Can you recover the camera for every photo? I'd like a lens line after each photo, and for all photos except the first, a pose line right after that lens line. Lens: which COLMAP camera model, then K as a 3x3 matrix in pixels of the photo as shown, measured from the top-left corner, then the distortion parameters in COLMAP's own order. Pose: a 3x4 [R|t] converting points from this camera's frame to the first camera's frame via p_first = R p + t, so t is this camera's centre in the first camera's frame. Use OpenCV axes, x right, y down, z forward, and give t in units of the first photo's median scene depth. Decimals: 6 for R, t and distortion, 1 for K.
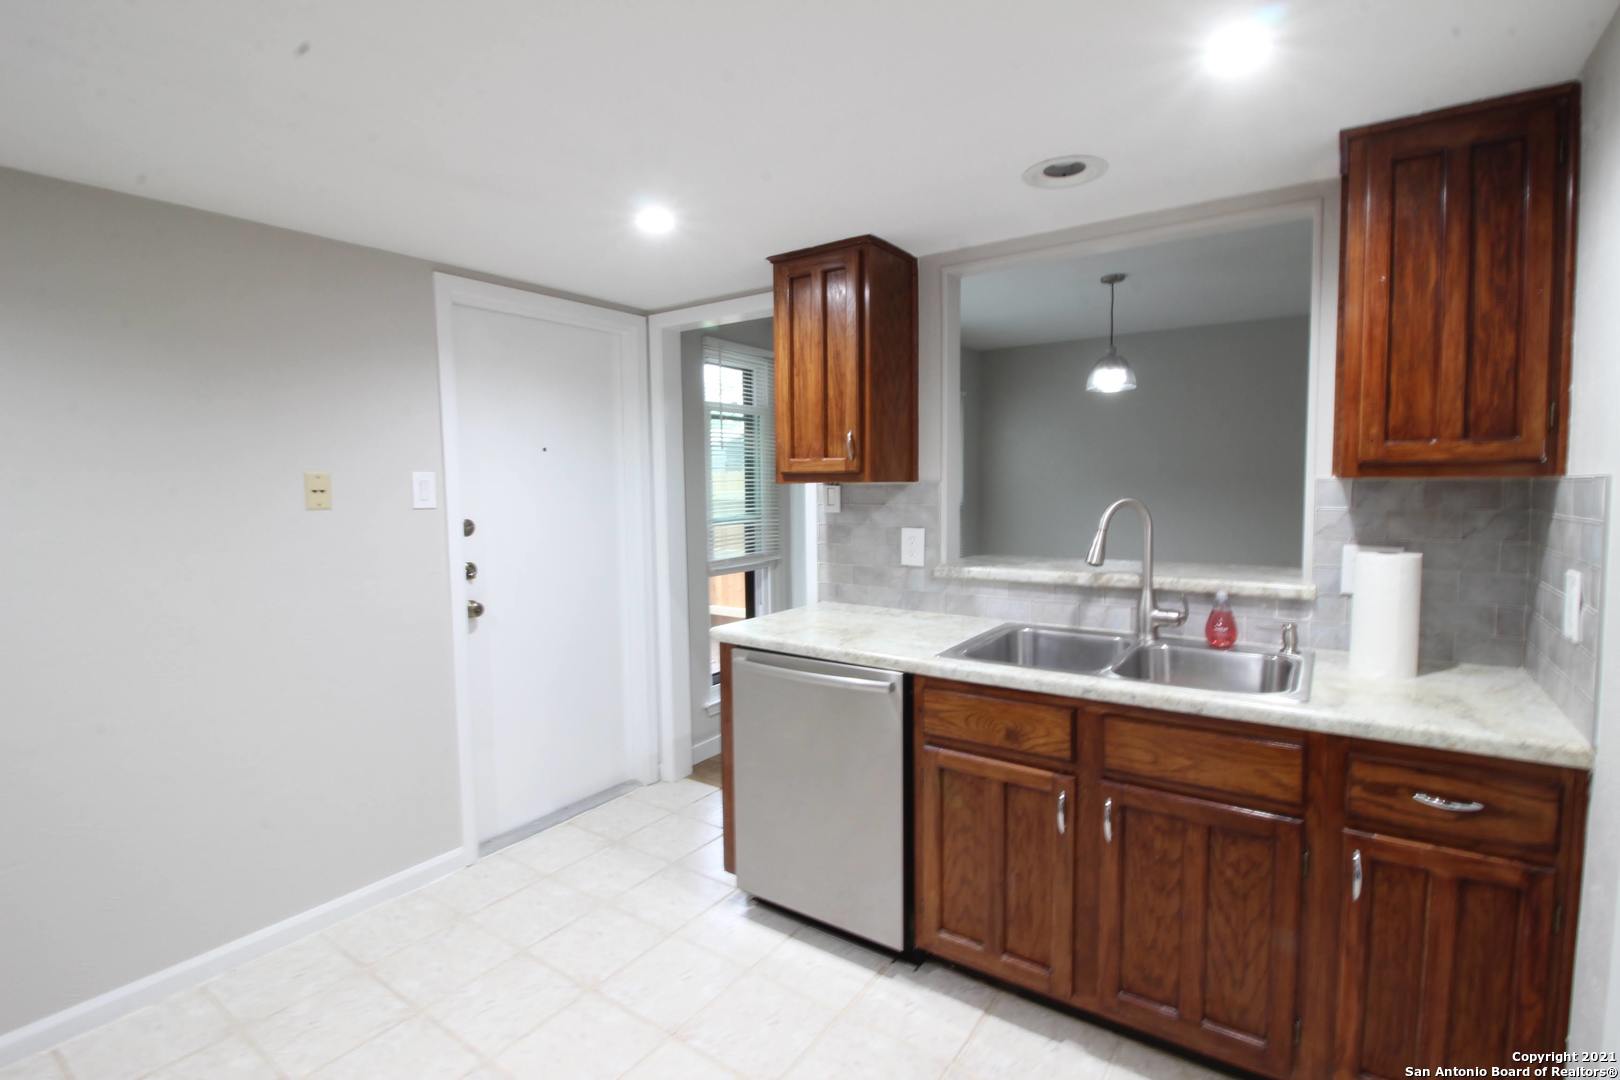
lens RADIAL K [[755.9, 0, 815.6], [0, 755.9, 534.2], [0, 0, 1]] dist [0.002314, -0.011775]
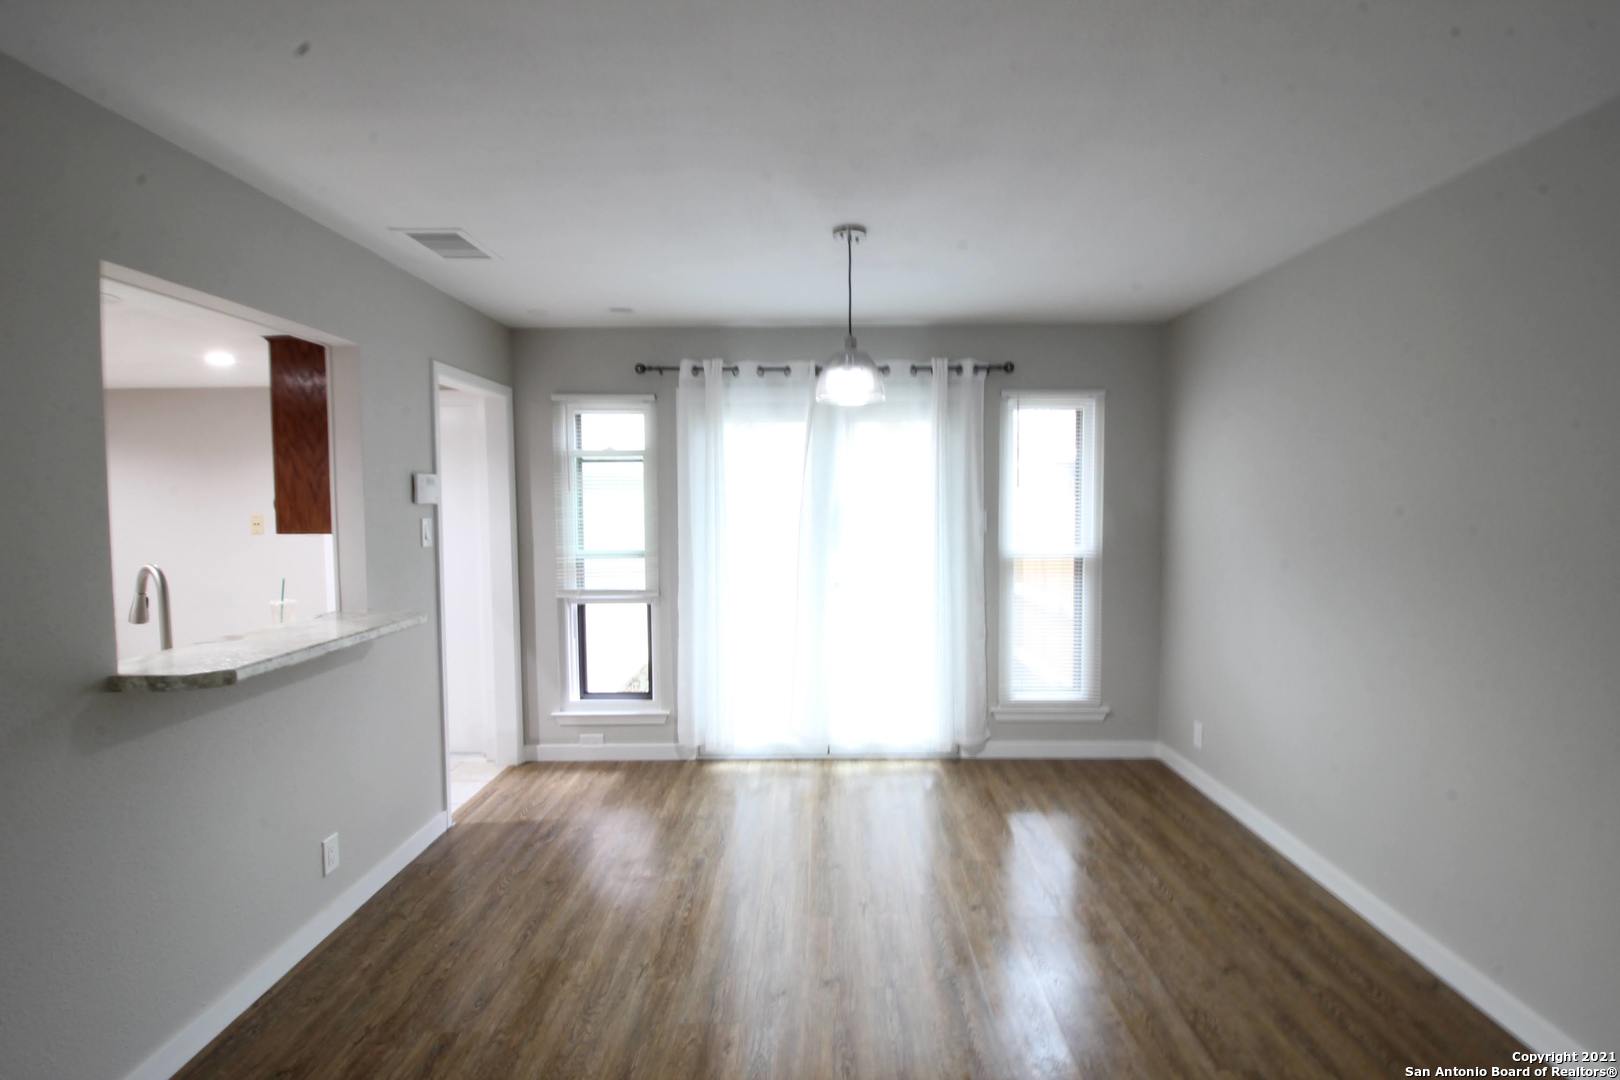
lens RADIAL K [[755.9, 0, 815.6], [0, 755.9, 534.2], [0, 0, 1]] dist [0.002314, -0.011775]
pose [[0.567103, 0.049216, -0.822175, 1.859137], [-0.059131, 0.998070, 0.018959, -0.167814], [0.821522, 0.037864, 0.568918, 1.202238]]
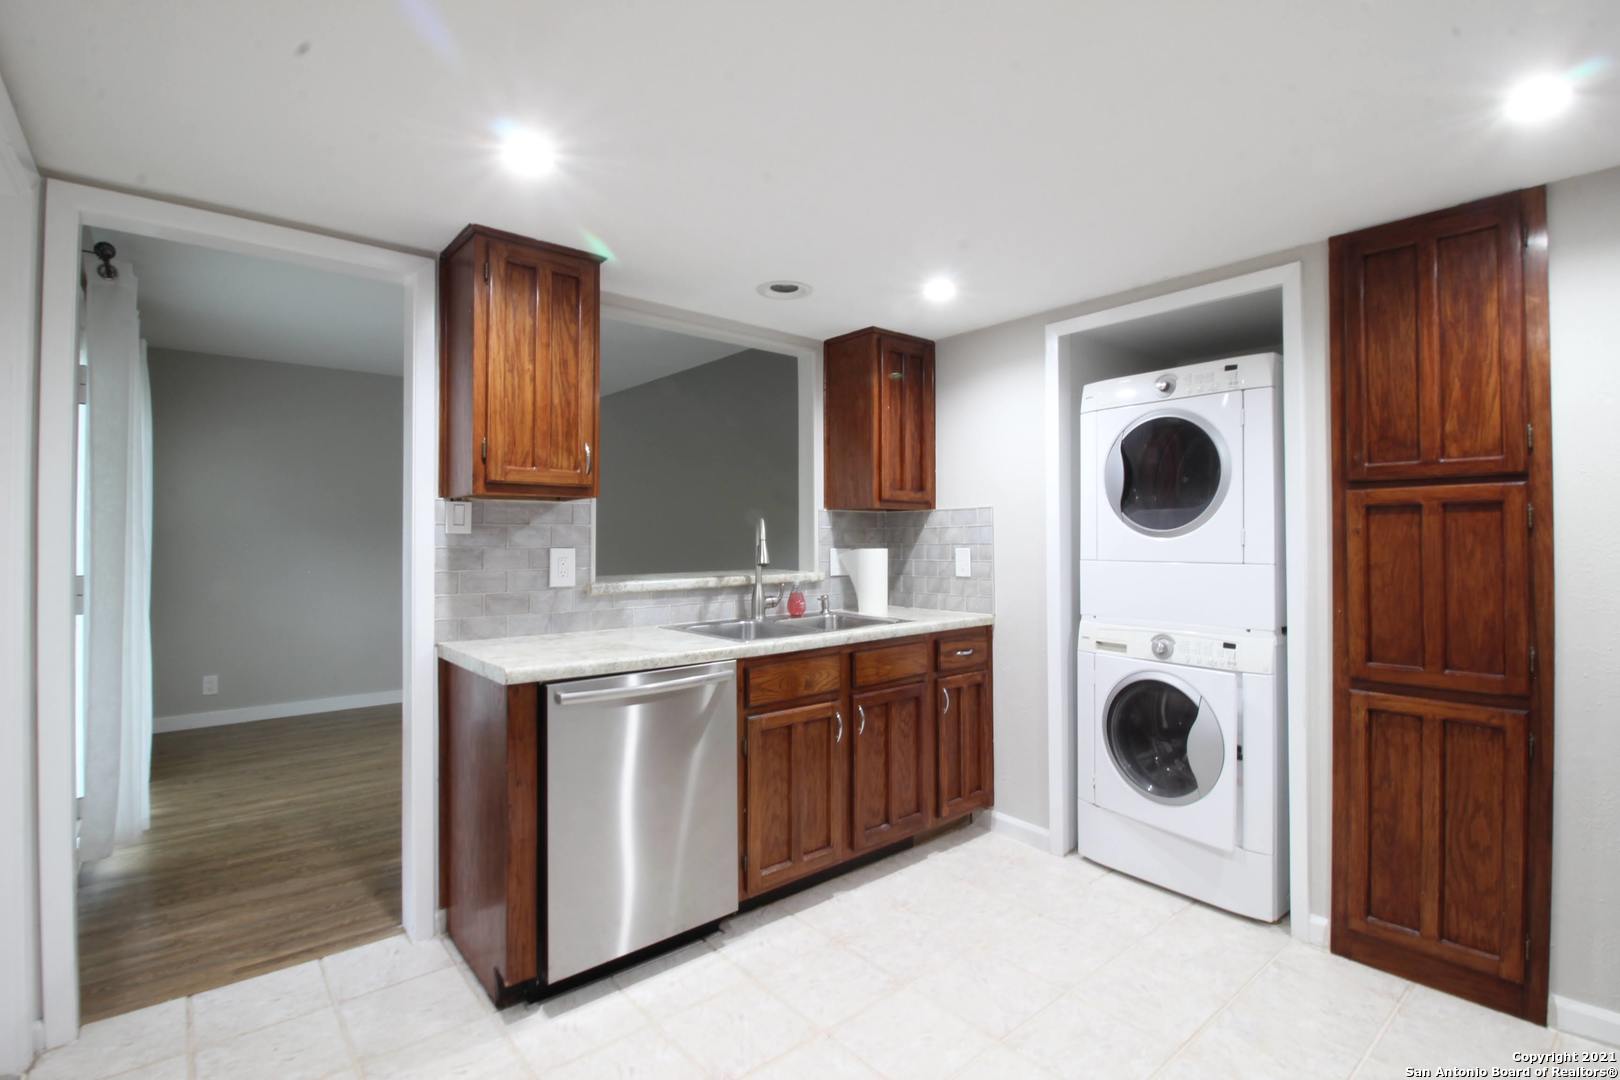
lens RADIAL K [[755.9, 0, 815.6], [0, 755.9, 534.2], [0, 0, 1]] dist [0.002314, -0.011775]
pose [[0.254401, 0.017938, 0.966932, -0.950222], [0.068099, 0.997014, -0.036413, 0.040843], [-0.964698, 0.075111, 0.252420, 0.556965]]
